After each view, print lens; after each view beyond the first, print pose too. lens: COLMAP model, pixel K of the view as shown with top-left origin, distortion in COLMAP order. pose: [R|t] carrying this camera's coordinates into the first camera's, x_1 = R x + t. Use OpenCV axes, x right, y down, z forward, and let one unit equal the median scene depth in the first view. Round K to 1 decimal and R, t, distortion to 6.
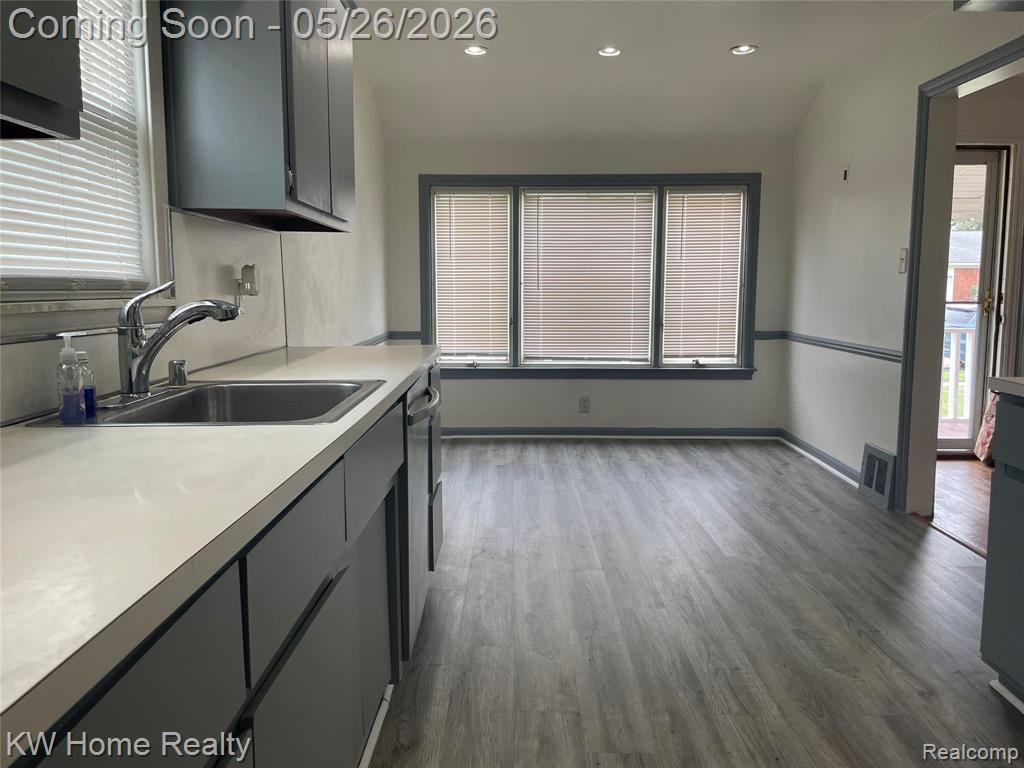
lens RADIAL K [[772.2, 0, 513.7], [0, 772.2, 382.8], [0, 0, 1]] dist [0.056490, -0.083827]
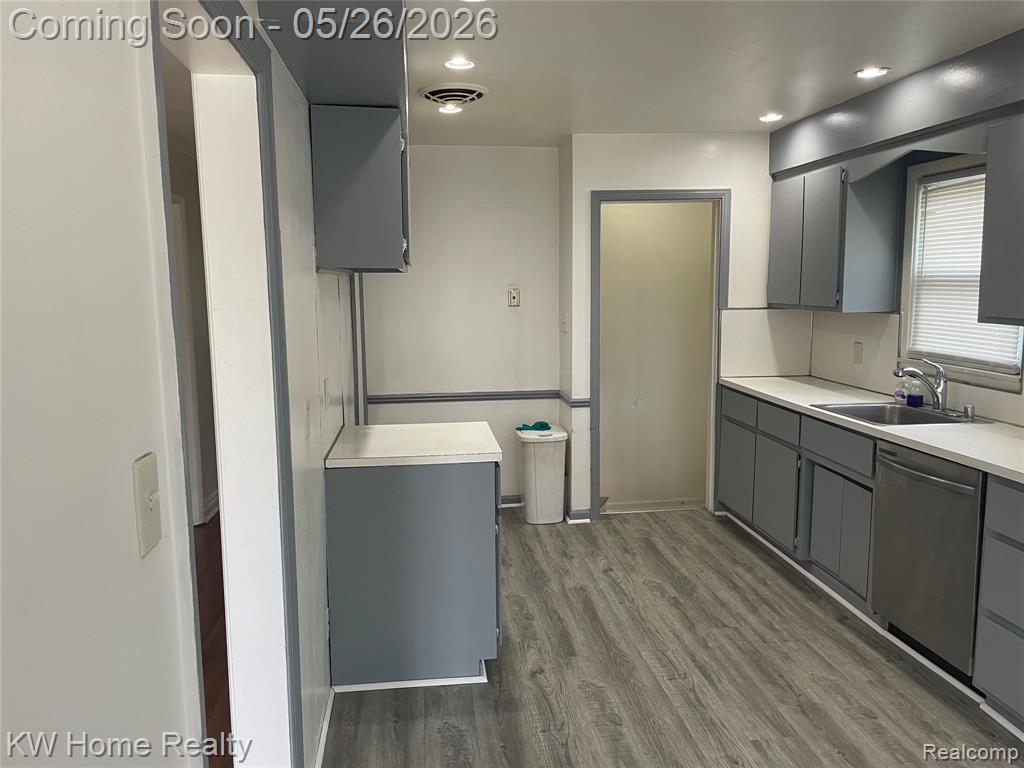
lens RADIAL K [[772.2, 0, 510.3], [0, 772.2, 381.5], [0, 0, 1]] dist [0.056490, -0.083827]
pose [[-0.992549, 0.032171, -0.117526, 0.738132], [0.001062, 0.966765, 0.255665, -0.474969], [0.121845, 0.253635, -0.959595, 2.238107]]
